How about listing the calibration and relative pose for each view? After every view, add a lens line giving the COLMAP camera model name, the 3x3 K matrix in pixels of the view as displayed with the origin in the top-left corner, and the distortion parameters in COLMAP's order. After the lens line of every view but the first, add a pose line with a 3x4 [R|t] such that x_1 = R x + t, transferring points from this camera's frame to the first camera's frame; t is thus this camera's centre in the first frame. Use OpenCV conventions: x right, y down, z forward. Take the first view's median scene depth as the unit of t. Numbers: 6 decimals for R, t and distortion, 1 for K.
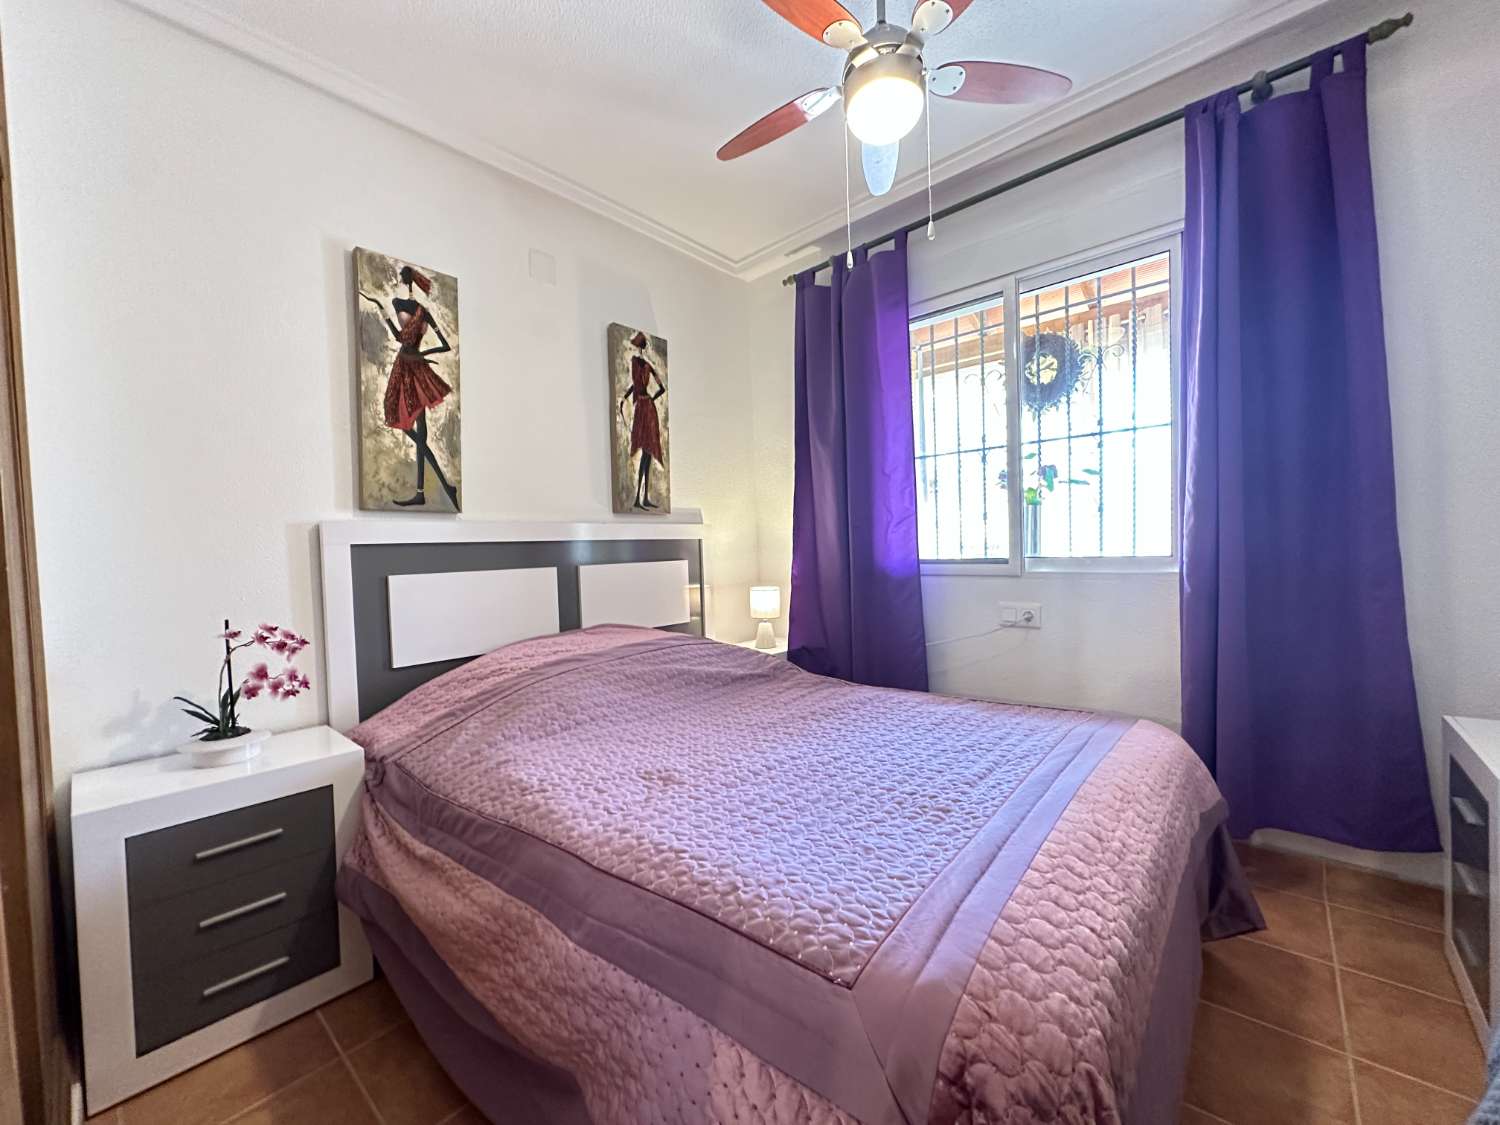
lens RADIAL K [[600.0, 0, 755.7], [0, 600.0, 564.9], [0, 0, 1]] dist [-0.007623, 0.001579]
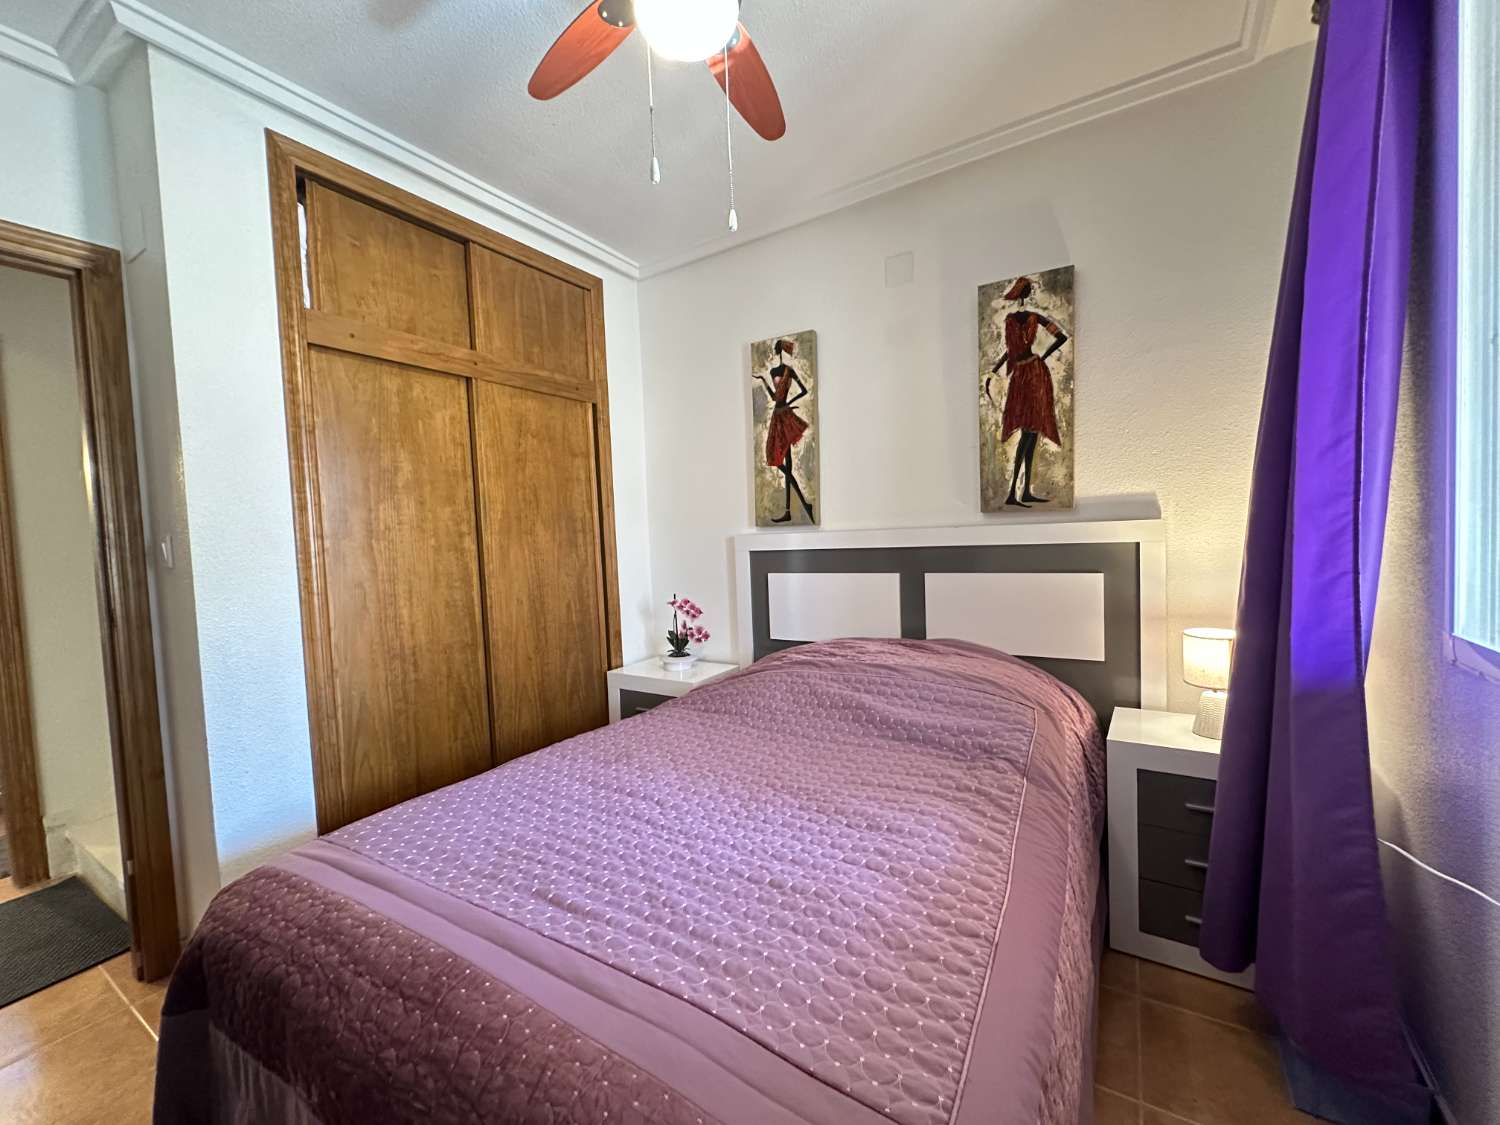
lens RADIAL K [[600.0, 0, 752.8], [0, 600.0, 561.6], [0, 0, 1]] dist [-0.007623, 0.001579]
pose [[0.162768, 0.078106, -0.983568, 0.649777], [0.008874, 0.996706, 0.080618, -0.104396], [0.986624, -0.021851, 0.161539, 0.625824]]
